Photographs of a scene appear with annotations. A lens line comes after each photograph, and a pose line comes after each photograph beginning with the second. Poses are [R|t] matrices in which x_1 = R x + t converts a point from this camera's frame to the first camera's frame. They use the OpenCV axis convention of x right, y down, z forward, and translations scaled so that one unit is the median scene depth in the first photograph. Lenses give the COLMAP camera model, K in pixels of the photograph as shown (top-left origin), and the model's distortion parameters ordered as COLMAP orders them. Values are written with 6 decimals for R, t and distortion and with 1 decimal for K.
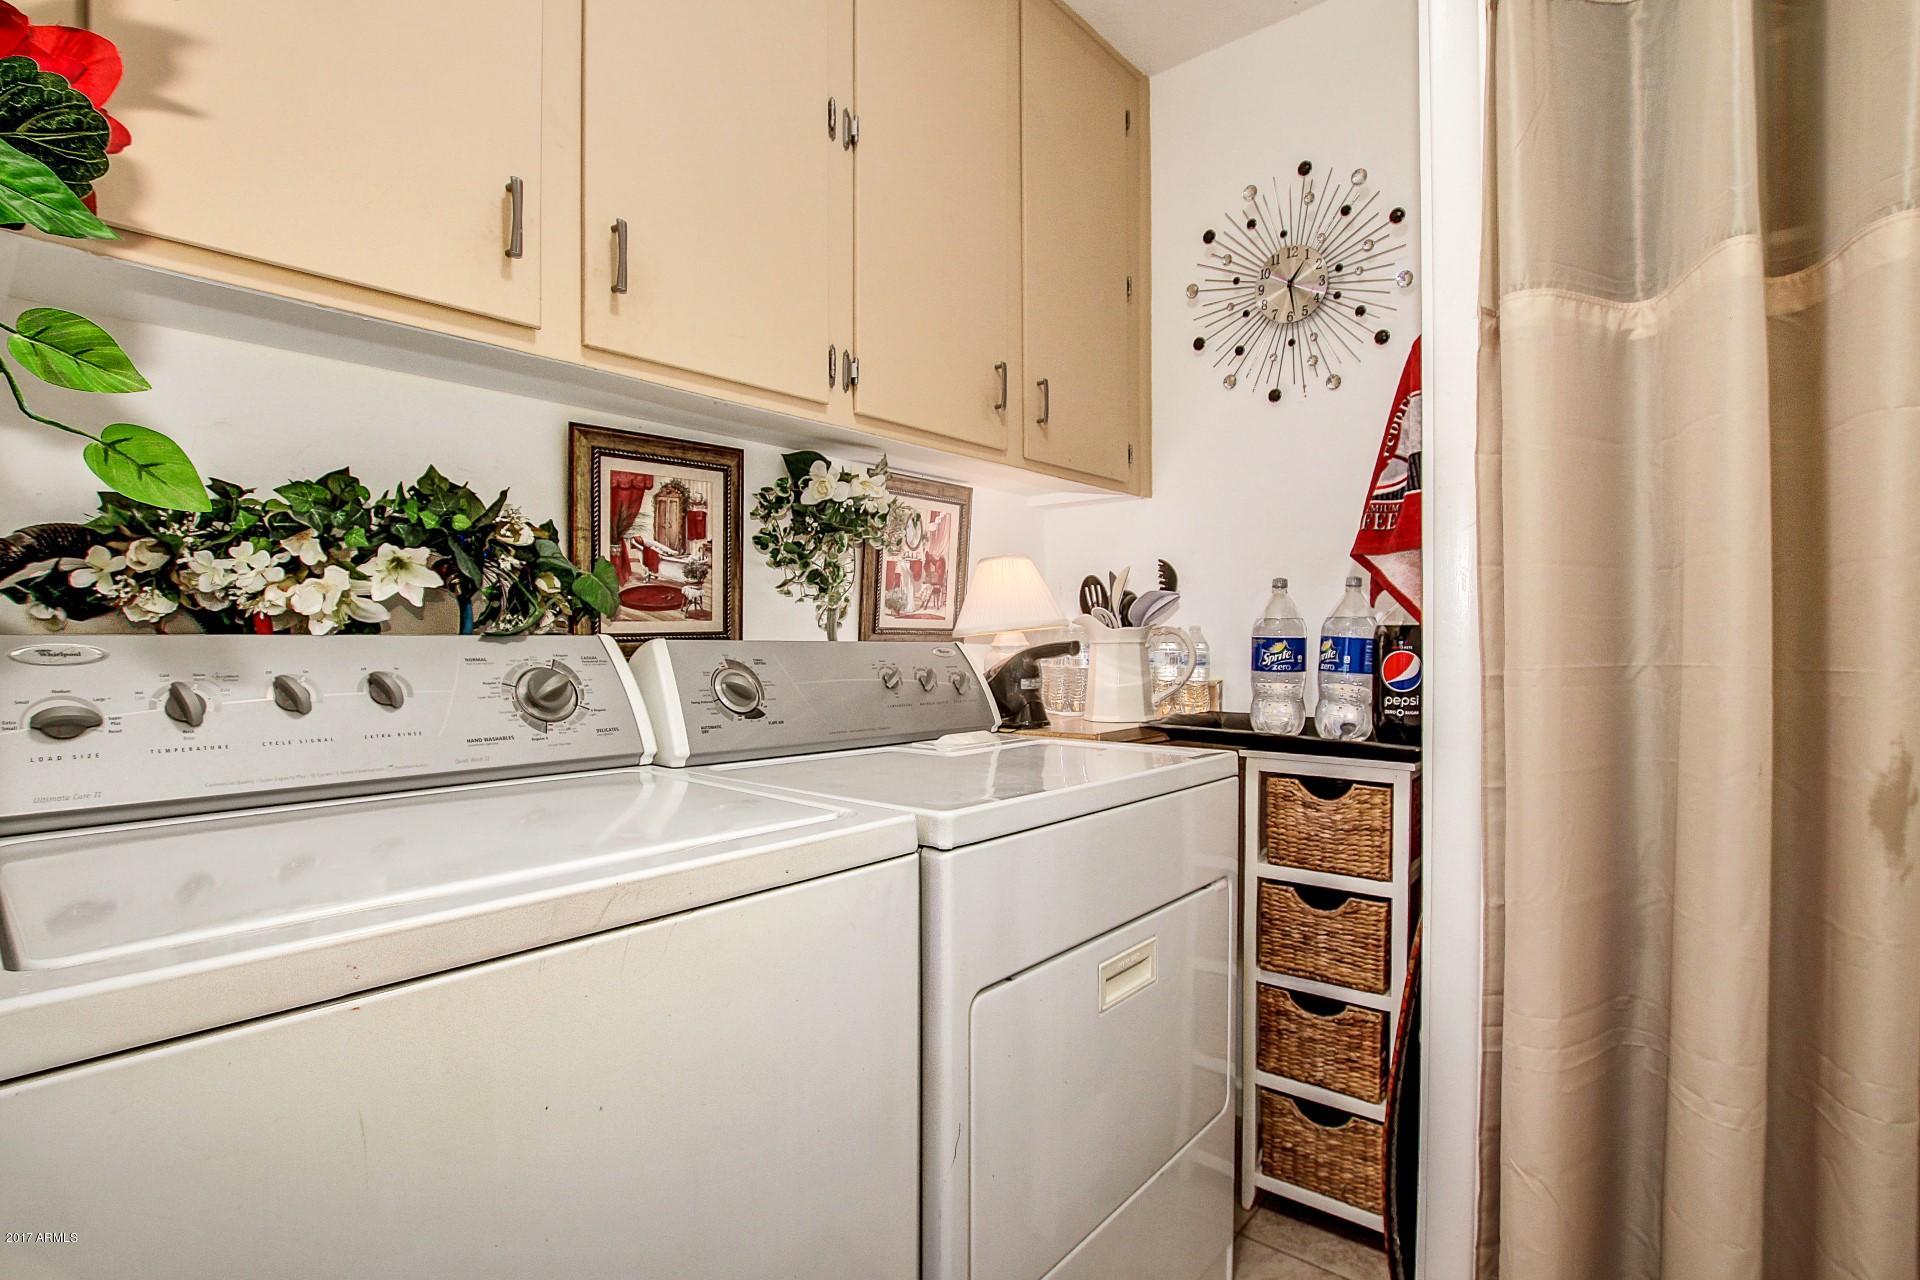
lens RADIAL K [[895.2, 0, 963.2], [0, 895.2, 640.6], [0, 0, 1]] dist [-0.028778, 0.001993]
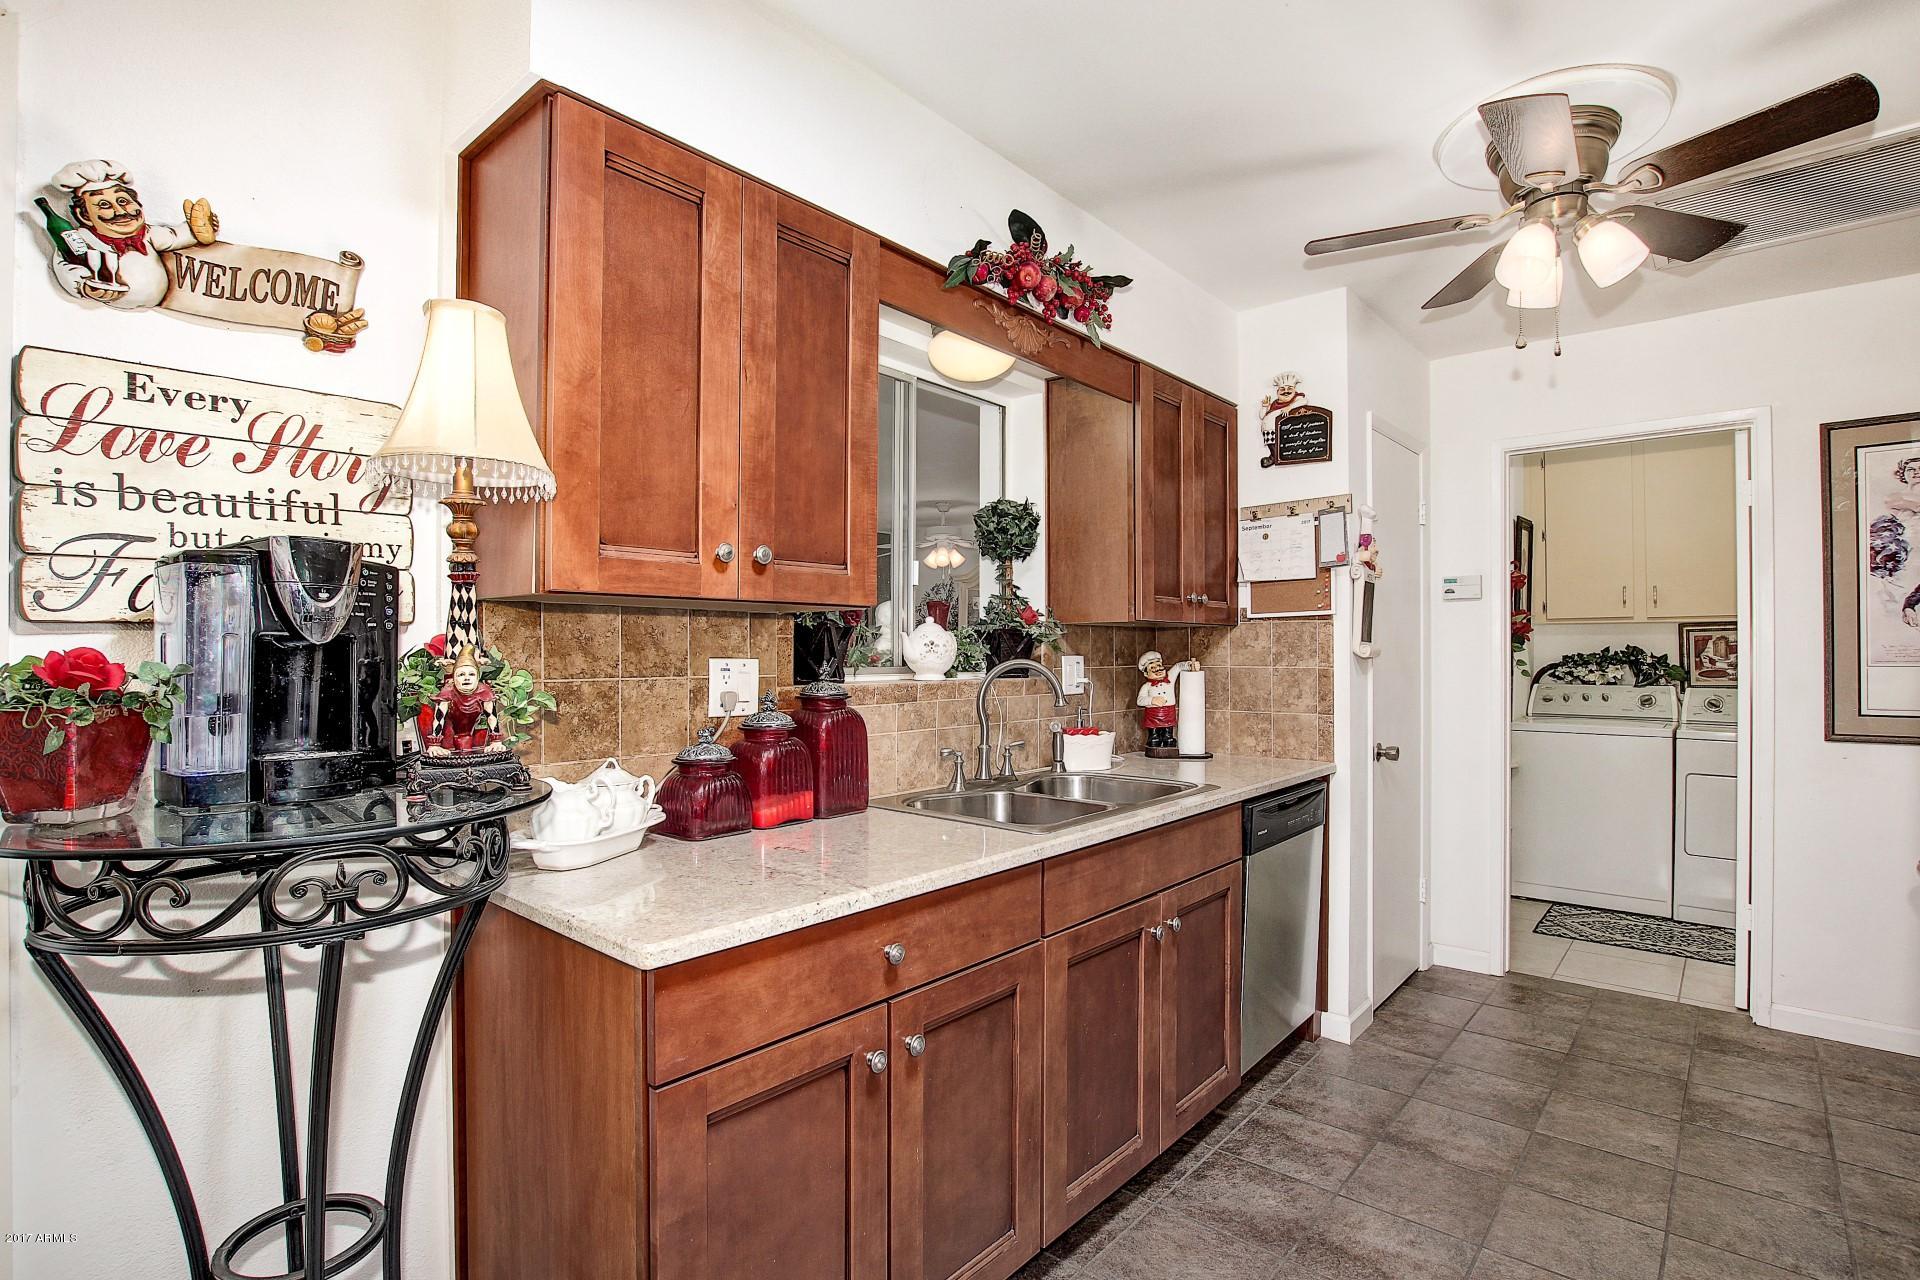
lens RADIAL K [[895.2, 0, 949.5], [0, 895.2, 646.4], [0, 0, 1]] dist [-0.028778, 0.001993]
pose [[-0.010255, -0.010208, -0.999895, 3.589108], [0.001947, 0.999946, -0.010228, -0.152584], [0.999946, -0.002052, -0.010234, -2.156474]]
